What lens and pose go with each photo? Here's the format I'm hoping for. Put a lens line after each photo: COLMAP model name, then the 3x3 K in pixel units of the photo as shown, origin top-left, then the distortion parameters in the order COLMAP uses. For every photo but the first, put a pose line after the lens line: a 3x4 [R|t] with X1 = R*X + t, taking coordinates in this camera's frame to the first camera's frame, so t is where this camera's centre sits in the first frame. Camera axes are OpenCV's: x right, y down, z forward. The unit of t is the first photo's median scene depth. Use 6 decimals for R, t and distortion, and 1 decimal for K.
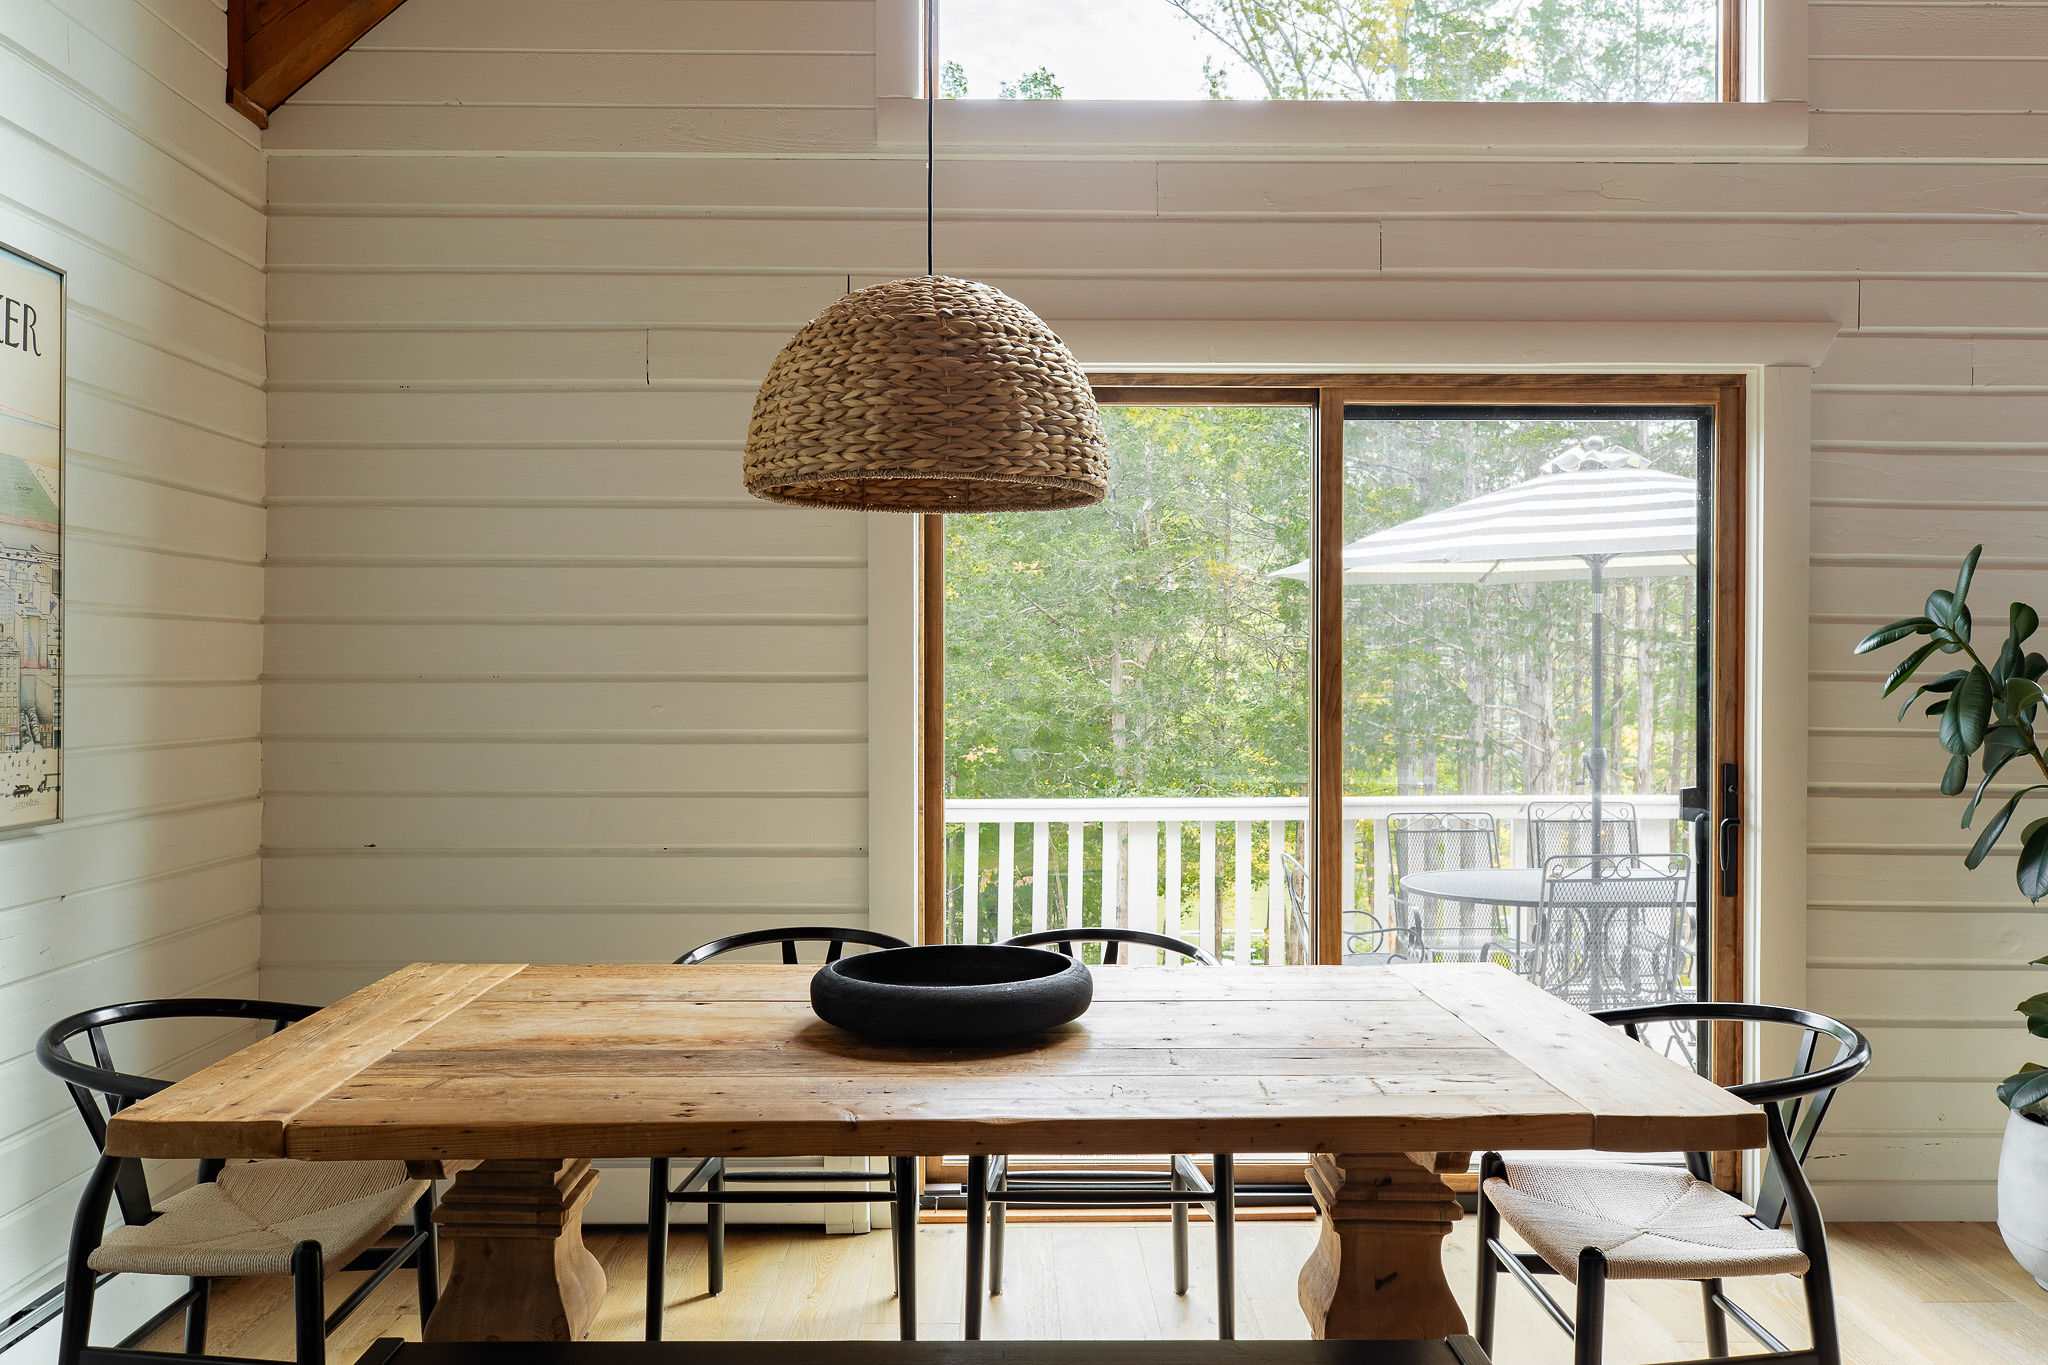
lens RADIAL K [[1587.9, 0, 1004.6], [0, 1587.9, 676.6], [0, 0, 1]] dist [-0.000400, 0.001076]
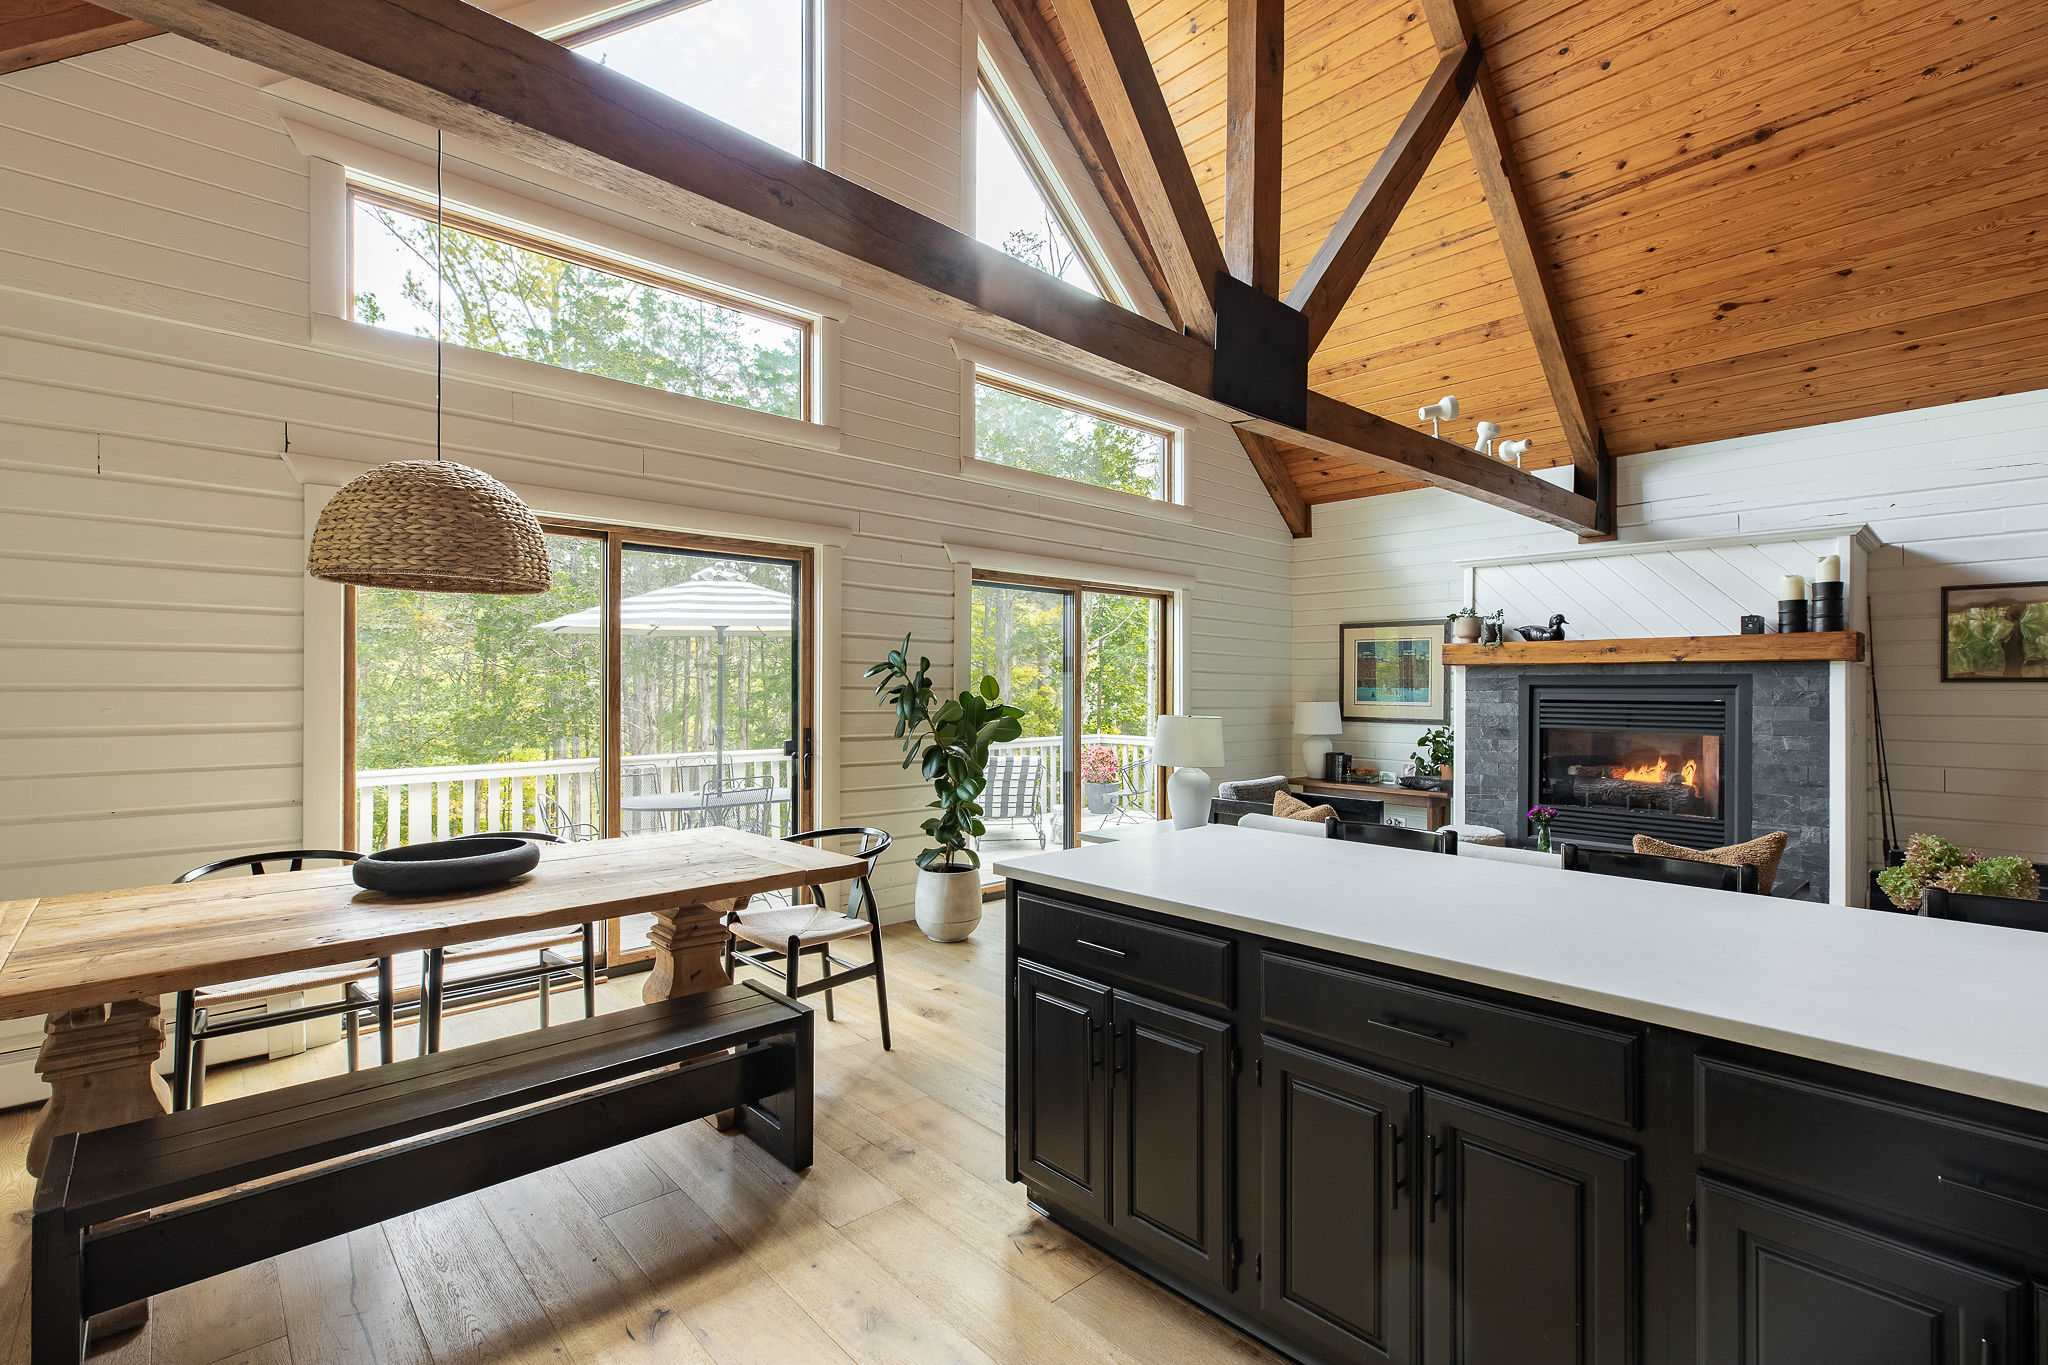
lens RADIAL K [[953.2, 0, 1020.9], [0, 953.2, 676.4], [0, 0, 1]] dist [0.011449, -0.001767]
pose [[0.743092, 0.008513, 0.669135, -0.197573], [-0.000084, 0.999920, -0.012628, 0.001344], [-0.669189, 0.009328, 0.743034, -0.156658]]
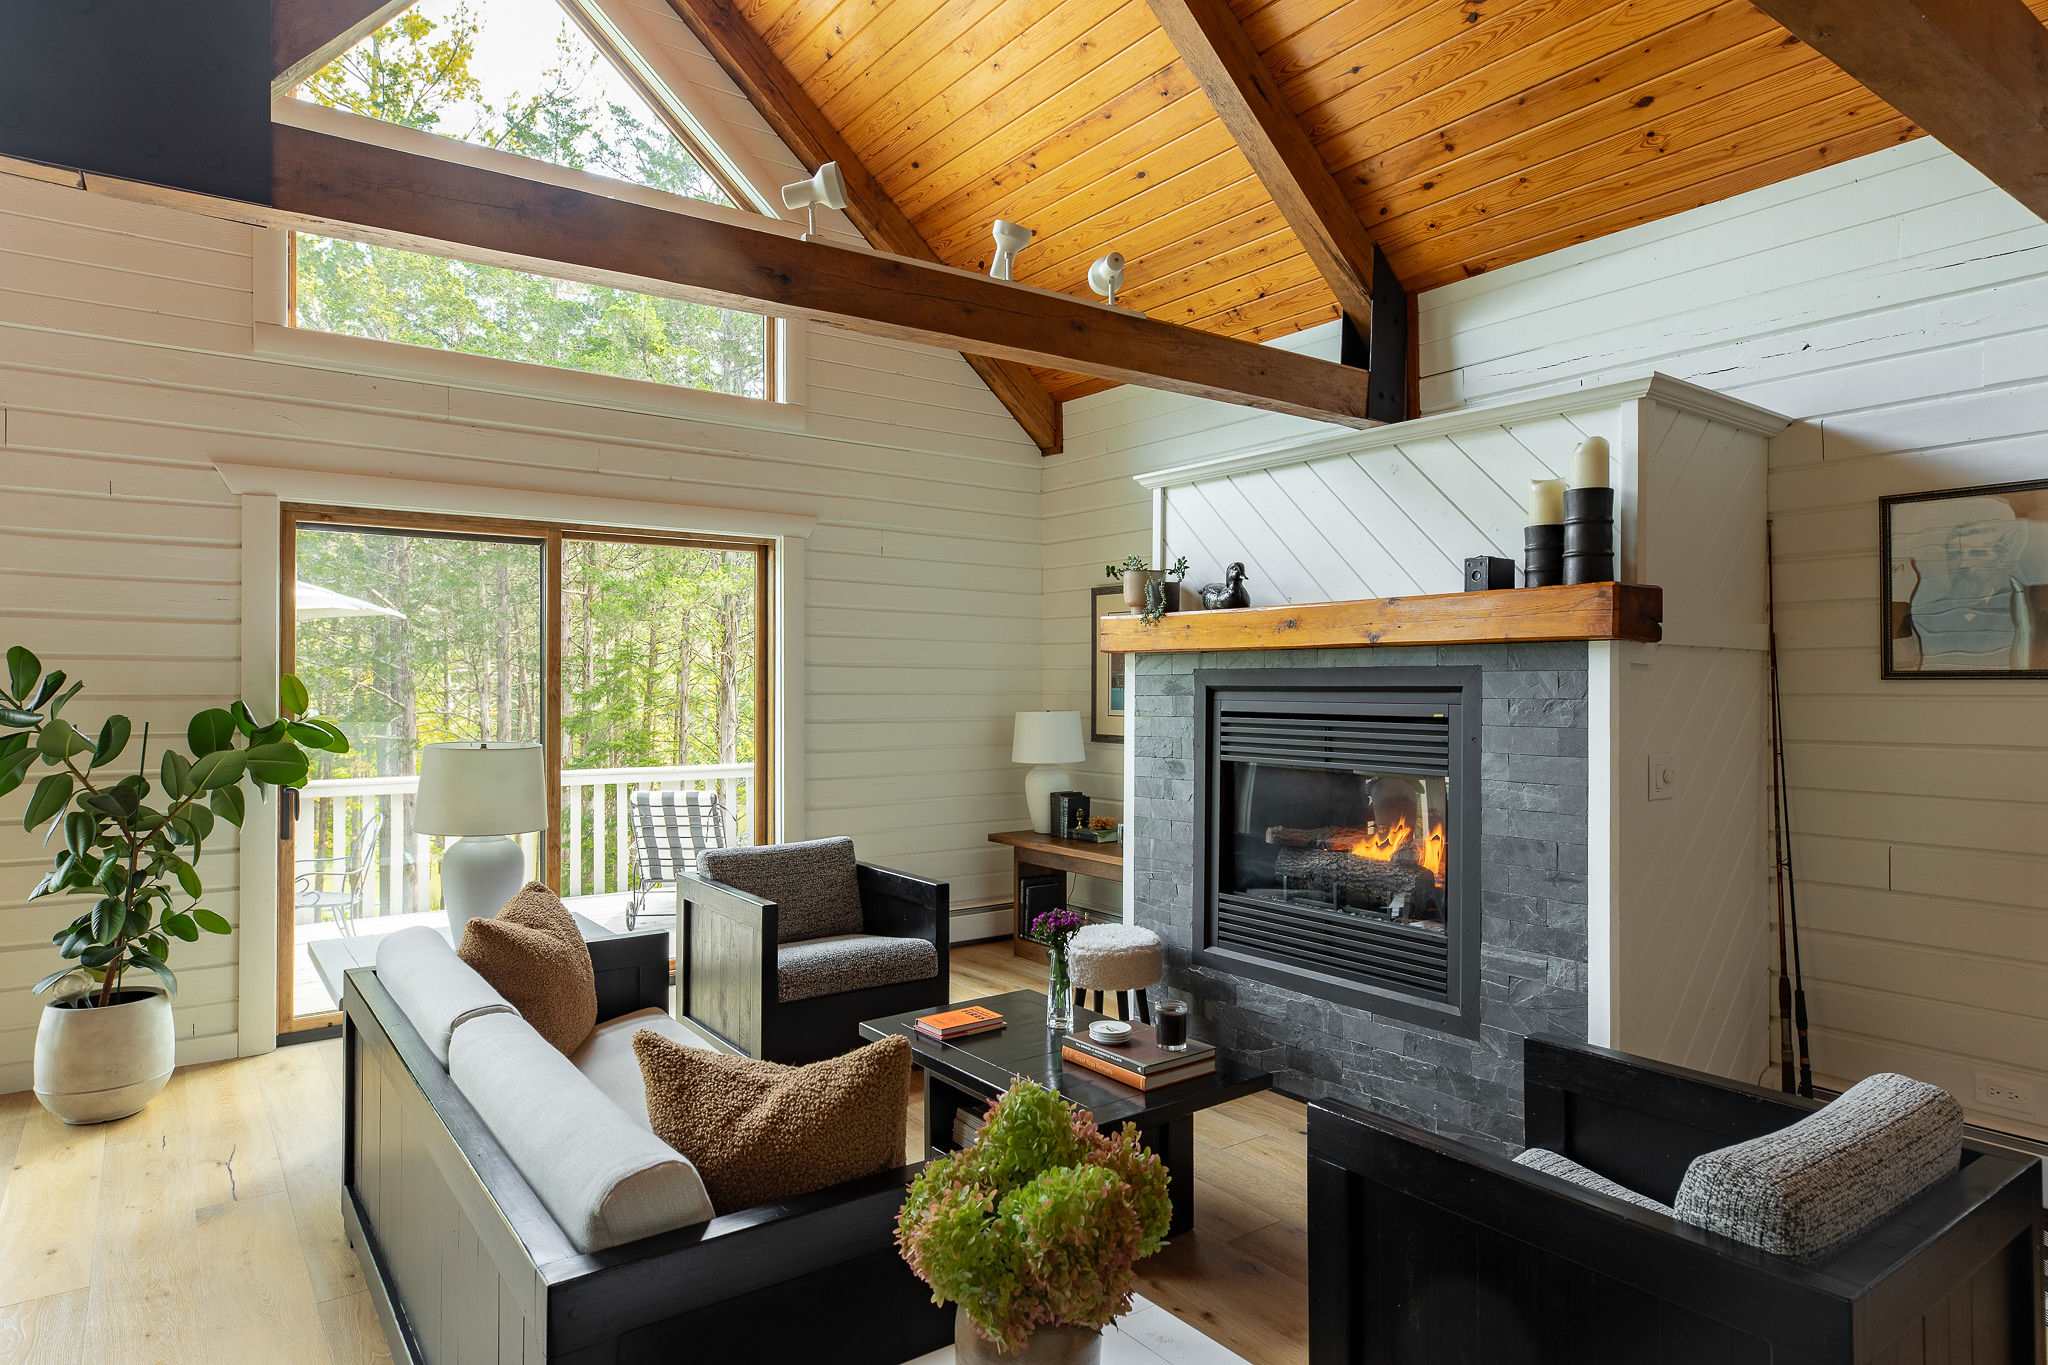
lens RADIAL K [[1200.7, 0, 1027.6], [0, 1200.7, 662.7], [0, 0, 1]] dist [0.007806, -0.002223]
pose [[0.812057, 0.005627, 0.583551, 0.664524], [0.004260, 0.999870, -0.015569, -0.009101], [-0.583562, 0.015129, 0.811927, -0.376263]]
